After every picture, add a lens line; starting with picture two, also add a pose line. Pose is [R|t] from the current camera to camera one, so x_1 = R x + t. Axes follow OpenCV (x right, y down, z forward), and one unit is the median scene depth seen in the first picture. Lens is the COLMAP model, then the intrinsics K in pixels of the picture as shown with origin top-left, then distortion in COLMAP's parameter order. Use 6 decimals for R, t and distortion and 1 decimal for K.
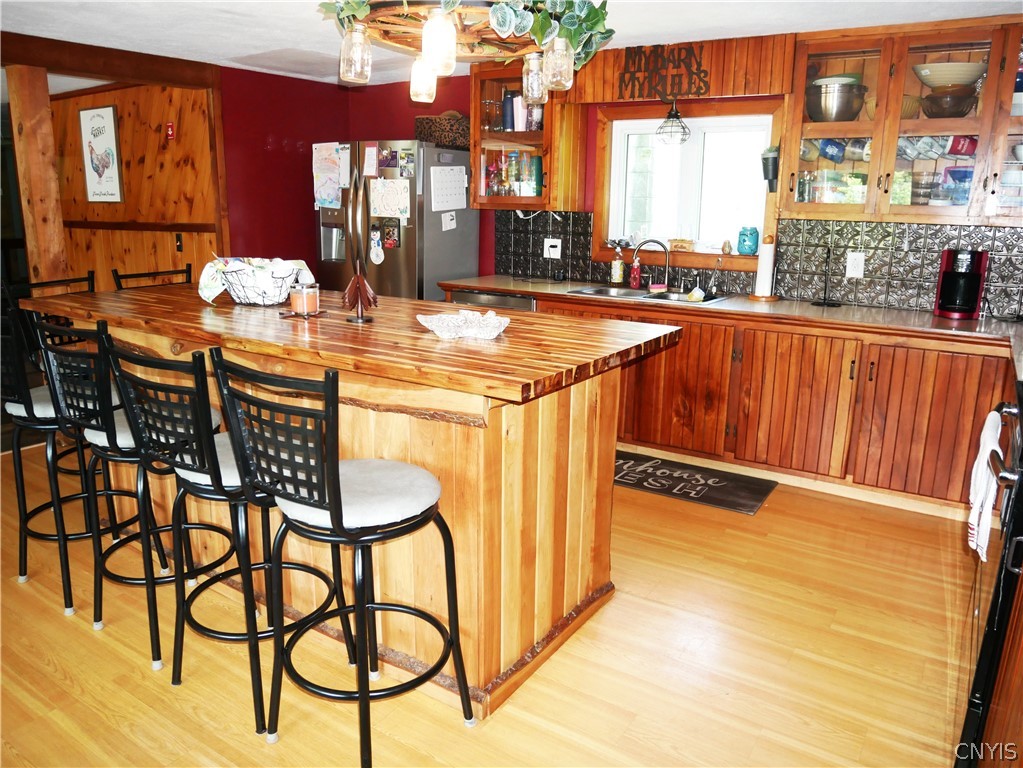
lens RADIAL K [[734.9, 0, 511.5], [0, 734.9, 384.0], [0, 0, 1]] dist [-0.079254, 0.028108]
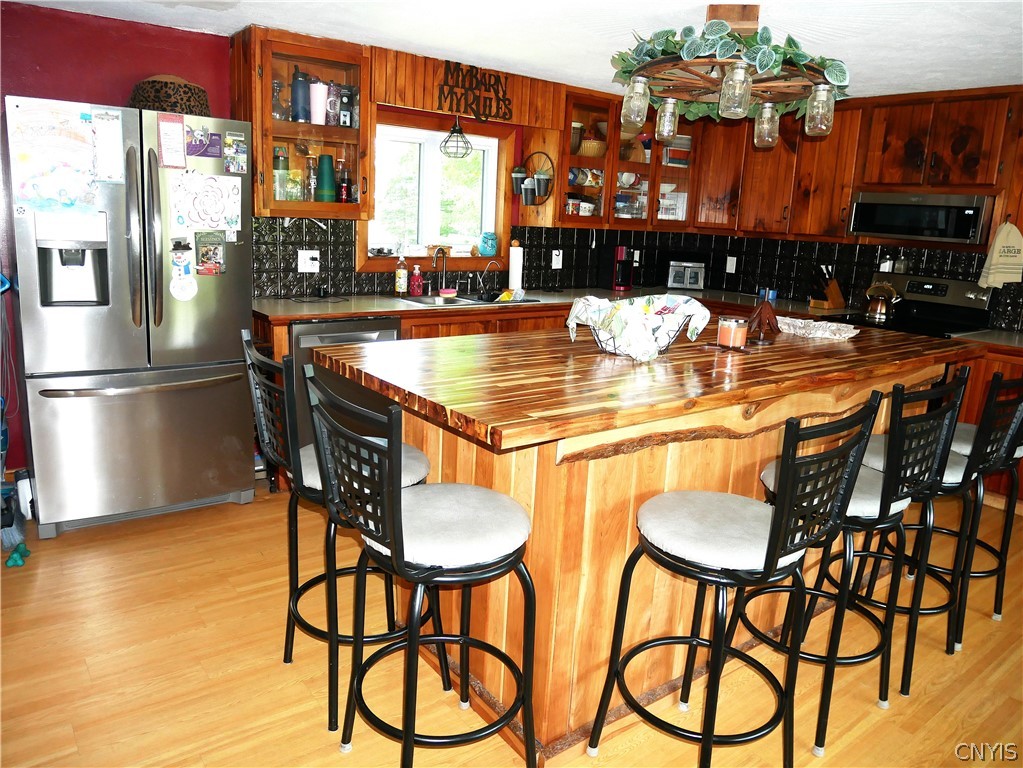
lens RADIAL K [[734.9, 0, 511.5], [0, 734.9, 384.0], [0, 0, 1]] dist [-0.079254, 0.028108]
pose [[0.341152, -0.211419, 0.915924, -0.834912], [0.183978, 0.970552, 0.155503, -0.165125], [-0.921828, 0.115459, 0.370002, 0.589171]]
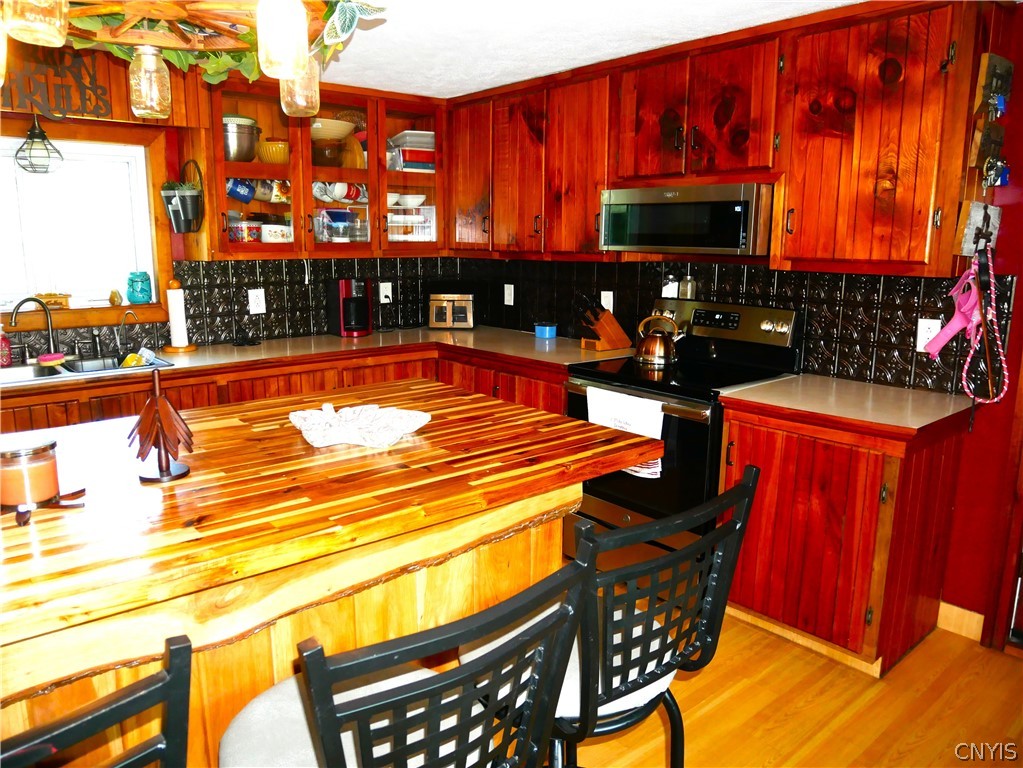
lens RADIAL K [[734.9, 0, 511.5], [0, 734.9, 384.0], [0, 0, 1]] dist [-0.079254, 0.028108]
pose [[0.289332, -0.196027, 0.936942, -0.396999], [0.225735, 0.965174, 0.132226, -0.105151], [-0.930231, 0.173244, 0.323506, 0.346193]]
